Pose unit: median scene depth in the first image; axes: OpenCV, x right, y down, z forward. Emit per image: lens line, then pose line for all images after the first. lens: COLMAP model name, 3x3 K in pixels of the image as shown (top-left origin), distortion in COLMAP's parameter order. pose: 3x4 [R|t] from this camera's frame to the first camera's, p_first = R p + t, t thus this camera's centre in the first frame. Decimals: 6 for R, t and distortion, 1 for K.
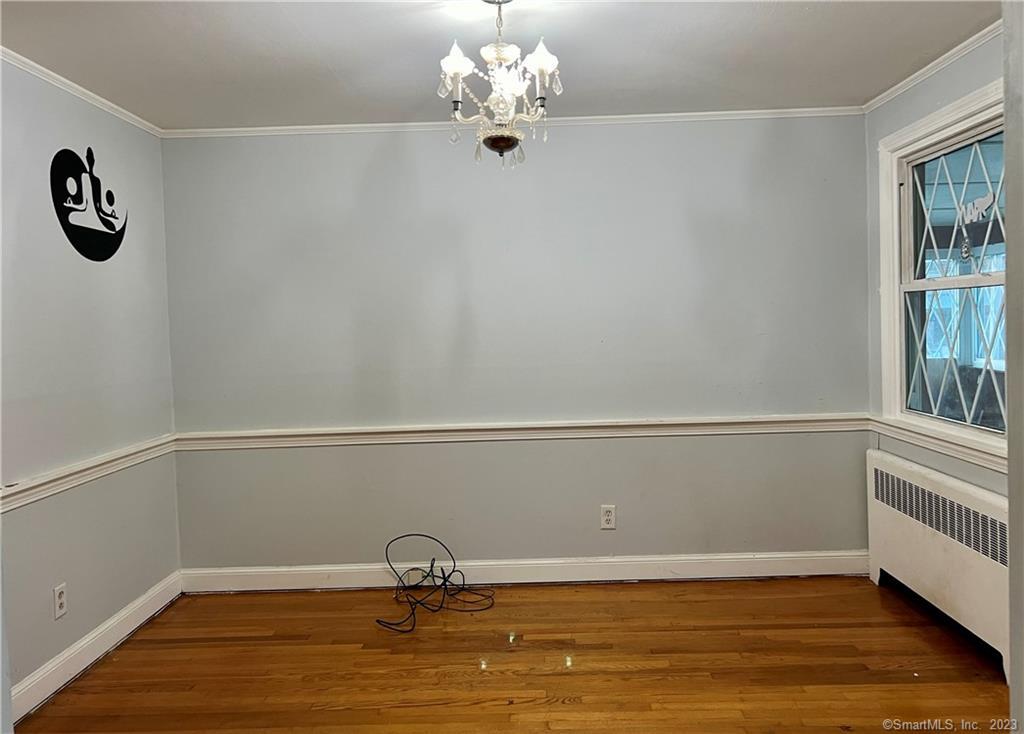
lens RADIAL K [[790.9, 0, 511.4], [0, 790.9, 363.1], [0, 0, 1]] dist [0.012755, 0.001191]
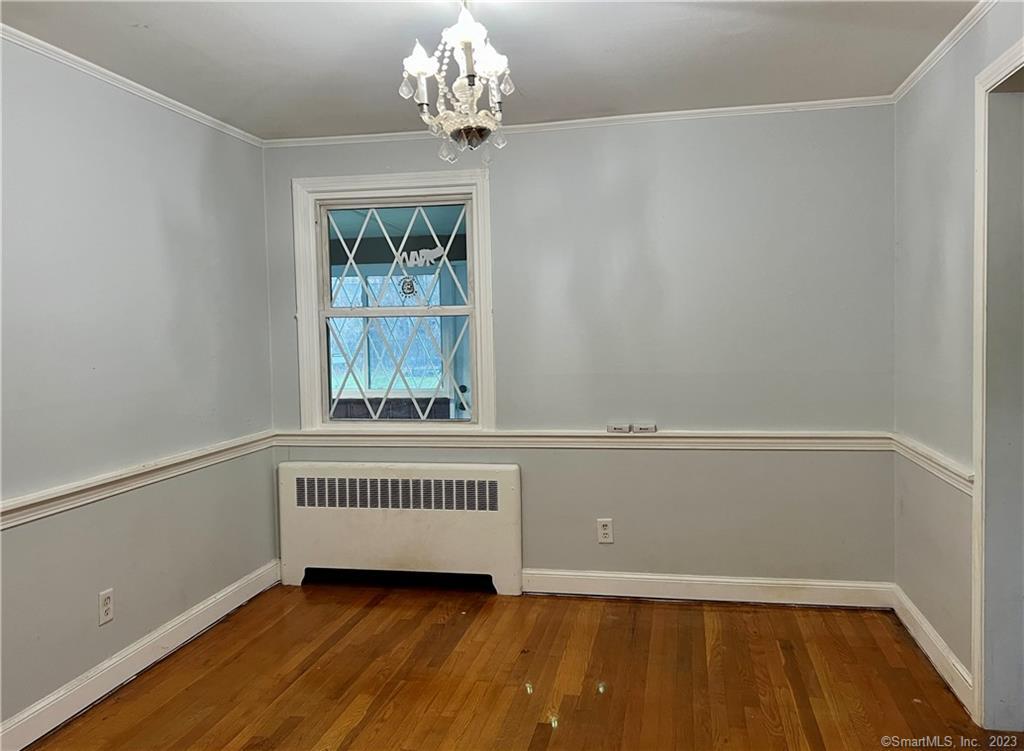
lens RADIAL K [[805.2, 0, 513.1], [0, 805.2, 375.3], [0, 0, 1]] dist [0.015758, 0.002633]
pose [[0.172611, -0.028700, 0.984572, -0.626889], [0.062740, 0.997866, 0.018089, -0.010587], [-0.982990, 0.058650, 0.174043, 0.553272]]
